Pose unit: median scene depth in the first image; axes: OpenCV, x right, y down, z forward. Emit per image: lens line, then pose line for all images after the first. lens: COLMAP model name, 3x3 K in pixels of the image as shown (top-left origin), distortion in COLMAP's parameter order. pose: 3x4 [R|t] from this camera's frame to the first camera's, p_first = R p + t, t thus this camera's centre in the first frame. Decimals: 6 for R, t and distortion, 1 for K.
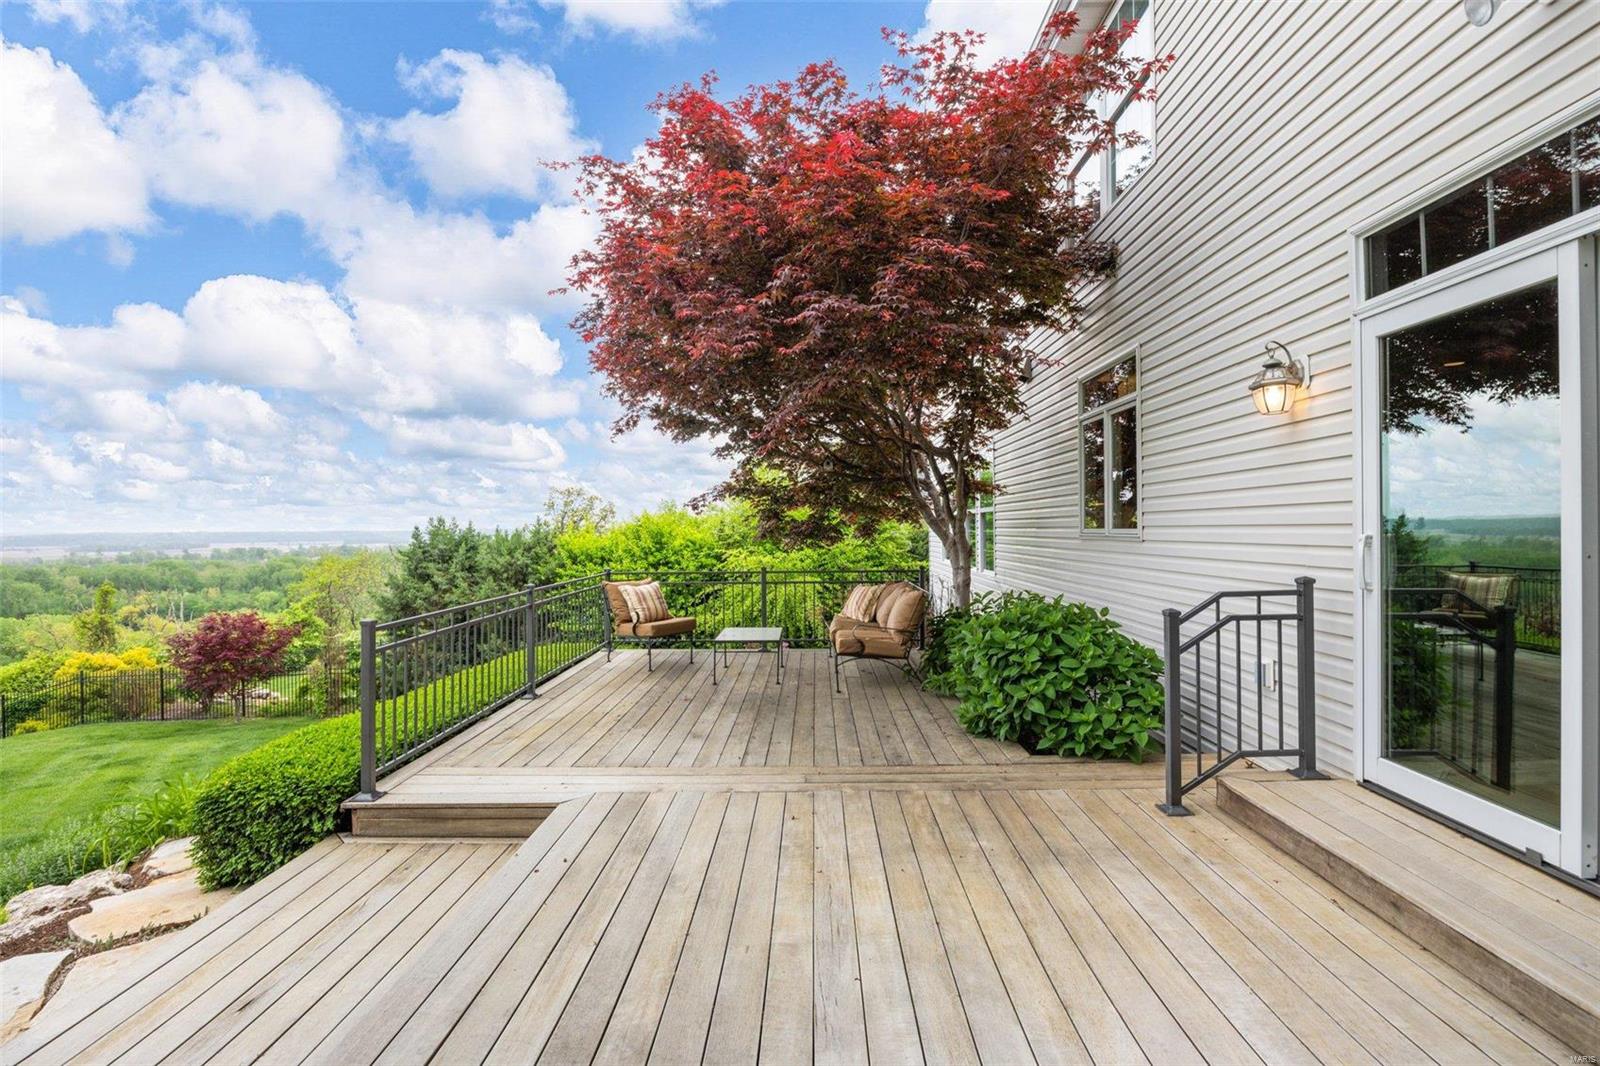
lens RADIAL K [[721.0, 0, 797.4], [0, 721.0, 528.7], [0, 0, 1]] dist [-0.012864, -0.000161]
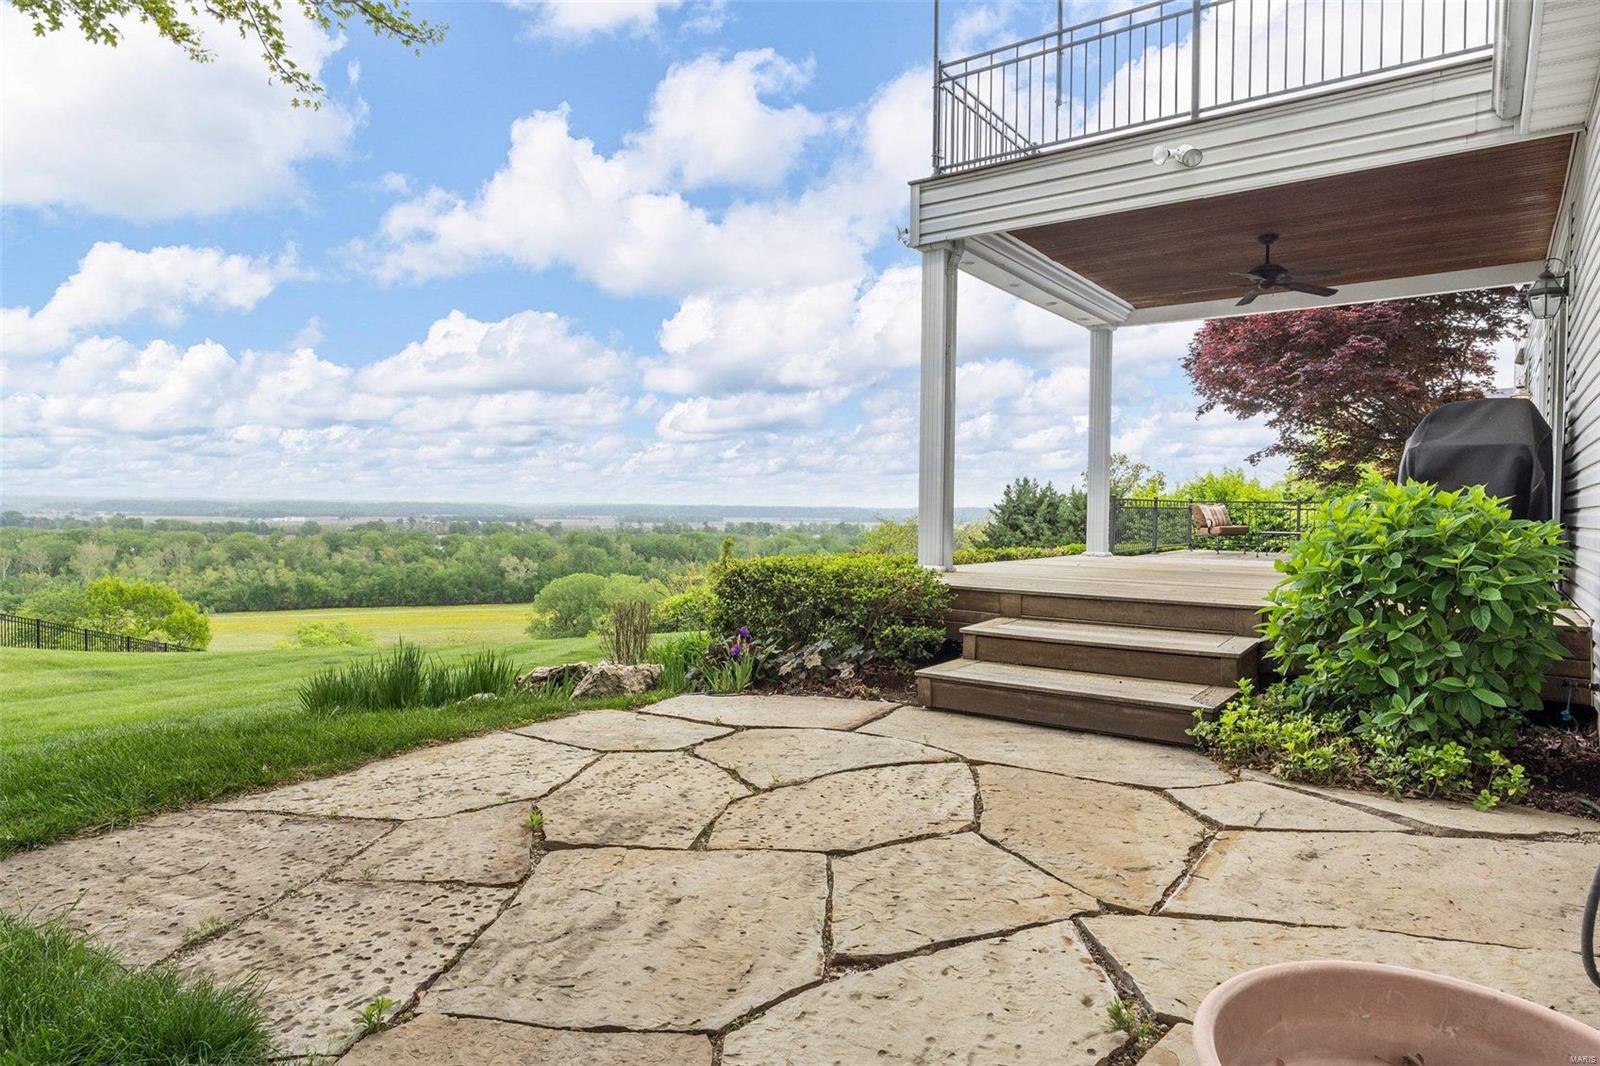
lens RADIAL K [[956.1, 0, 798.4], [0, 956.1, 532.4], [0, 0, 1]] dist [-0.008694, -0.000532]
pose [[0.822795, 0.035051, -0.567257, 0.239924], [-0.022453, 0.999322, 0.029182, 0.093377], [0.567895, -0.011274, 0.823024, -1.323433]]
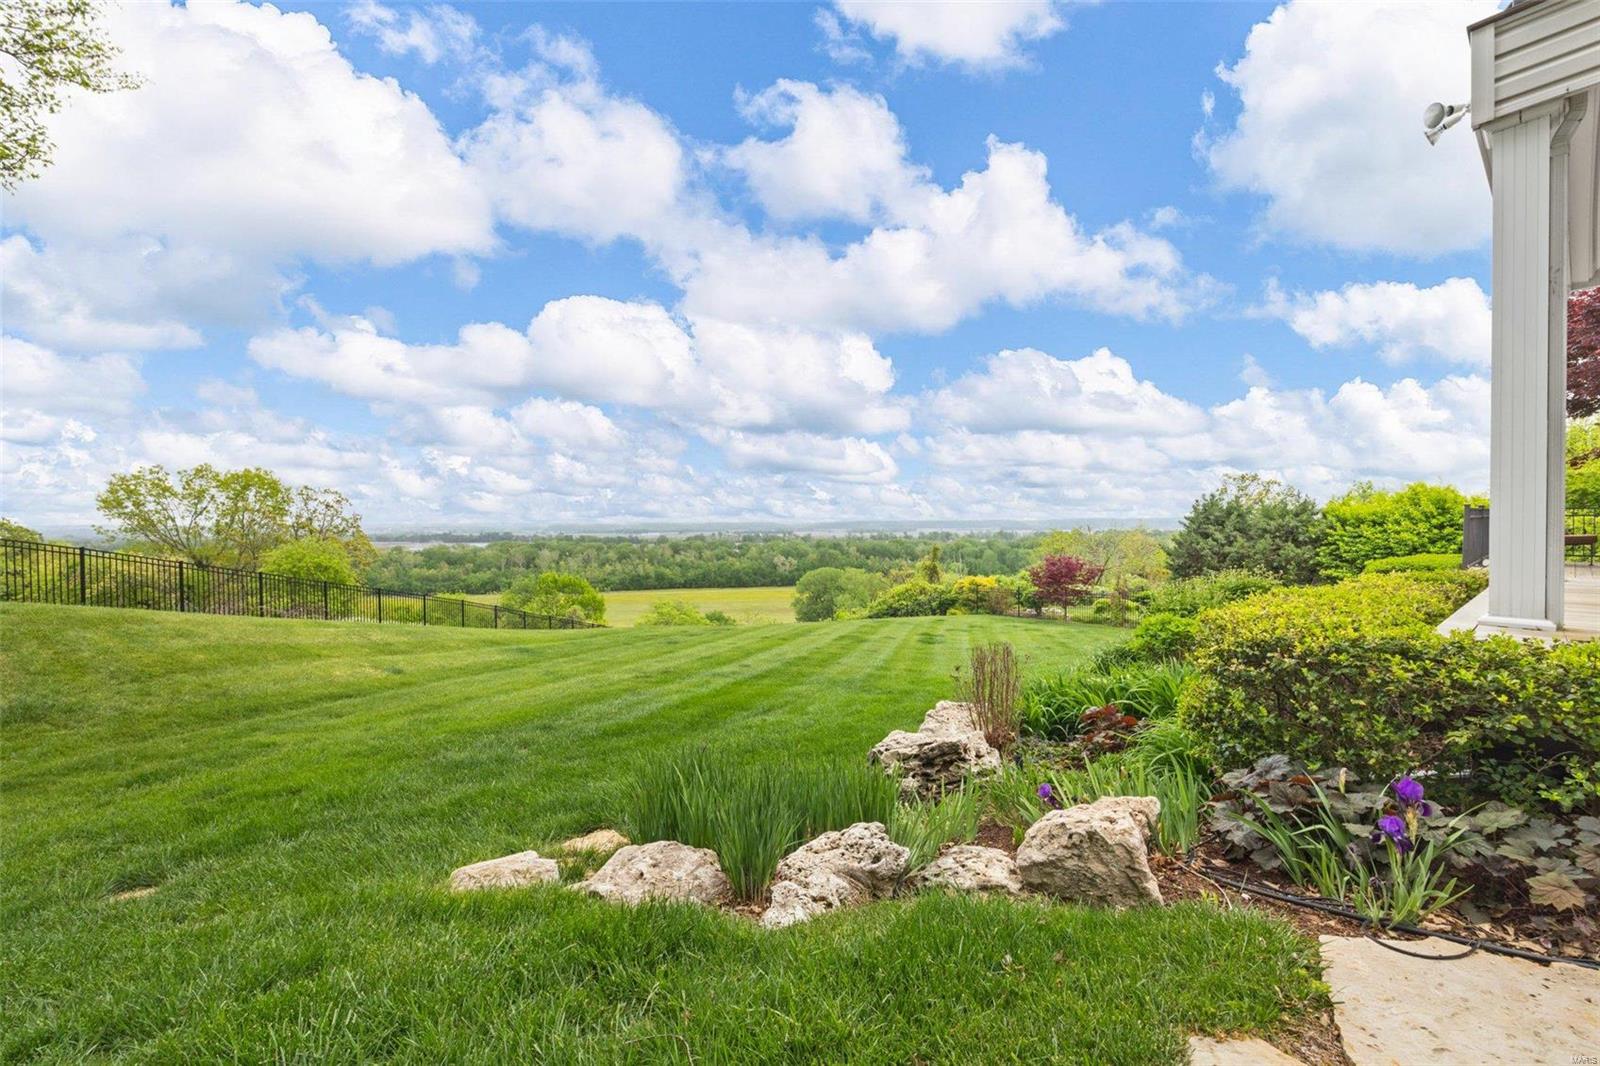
lens RADIAL K [[633.5, 0, 800.6], [0, 633.5, 533.0], [0, 0, 1]] dist [-0.002761, 0.000357]
pose [[0.650964, 0.017927, -0.758897, -0.214057], [-0.000901, 0.999739, 0.022843, 0.087881], [0.759108, -0.014186, 0.650810, -1.054952]]
